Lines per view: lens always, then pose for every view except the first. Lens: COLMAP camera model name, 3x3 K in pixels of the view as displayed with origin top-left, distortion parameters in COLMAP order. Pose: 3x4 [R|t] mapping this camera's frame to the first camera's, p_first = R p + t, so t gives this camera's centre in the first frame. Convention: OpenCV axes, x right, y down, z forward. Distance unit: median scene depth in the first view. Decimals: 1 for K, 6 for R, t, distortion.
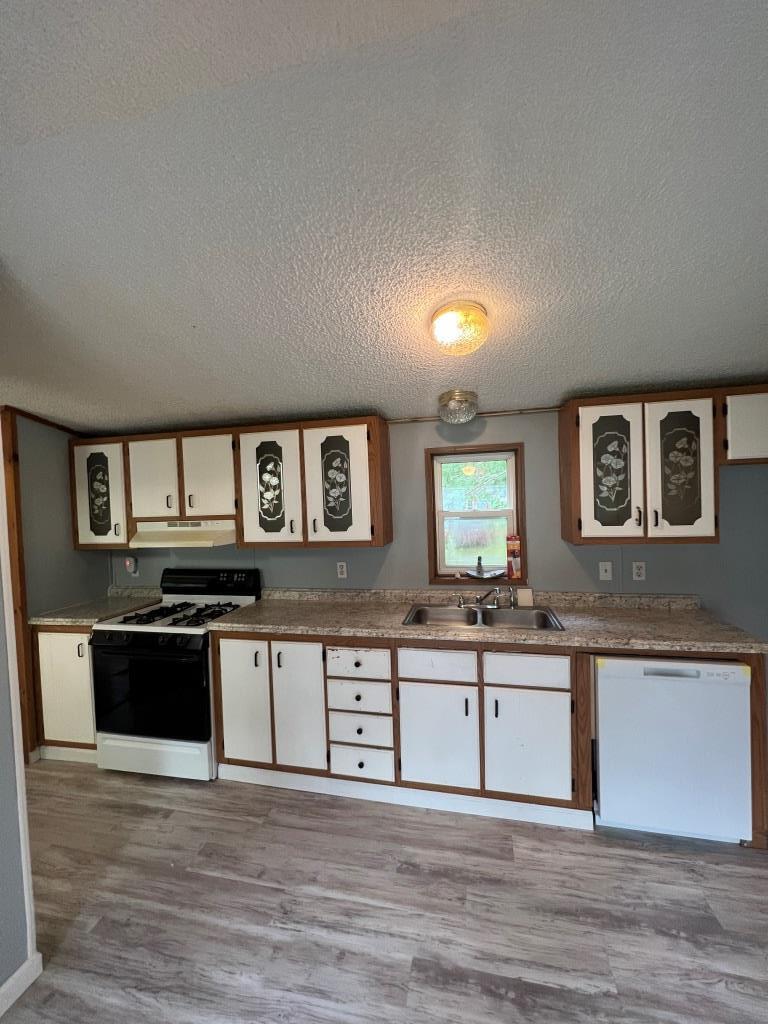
lens RADIAL K [[410.0, 0, 387.1], [0, 410.0, 511.7], [0, 0, 1]] dist [-0.002991, 0.000881]
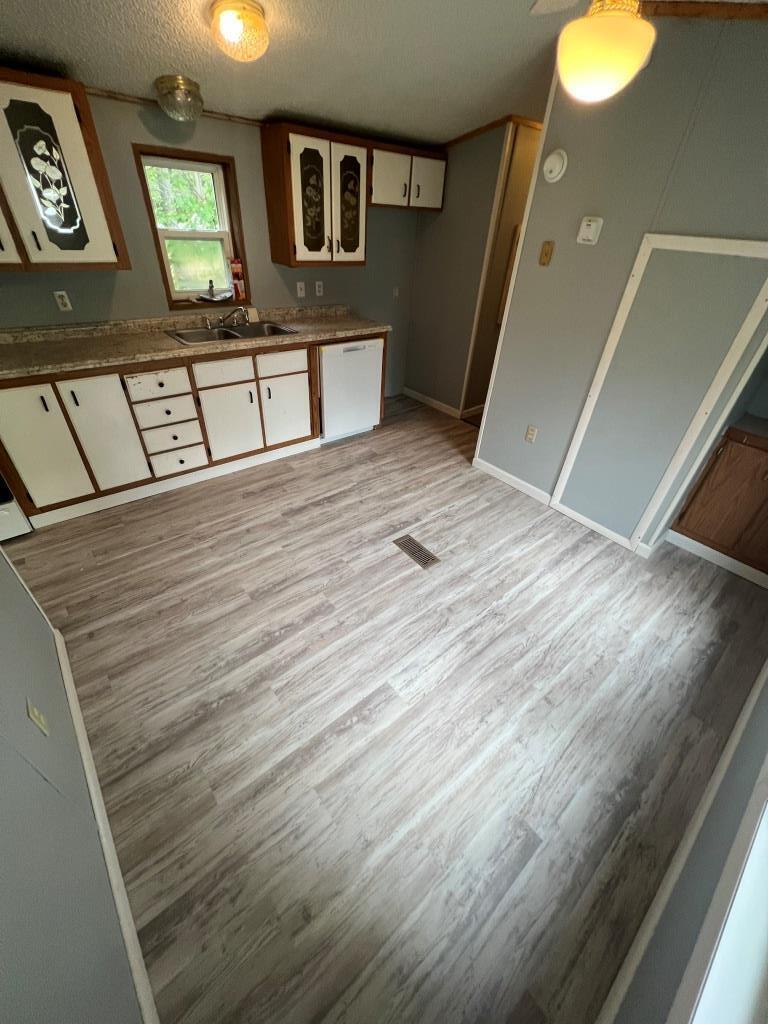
lens RADIAL K [[410.0, 0, 383.3], [0, 410.0, 515.2], [0, 0, 1]] dist [-0.002991, 0.000881]
pose [[0.610609, -0.408120, 0.678671, -0.641071], [-0.055494, 0.832824, 0.550749, 0.001026], [-0.789986, -0.373955, 0.485881, -0.217863]]
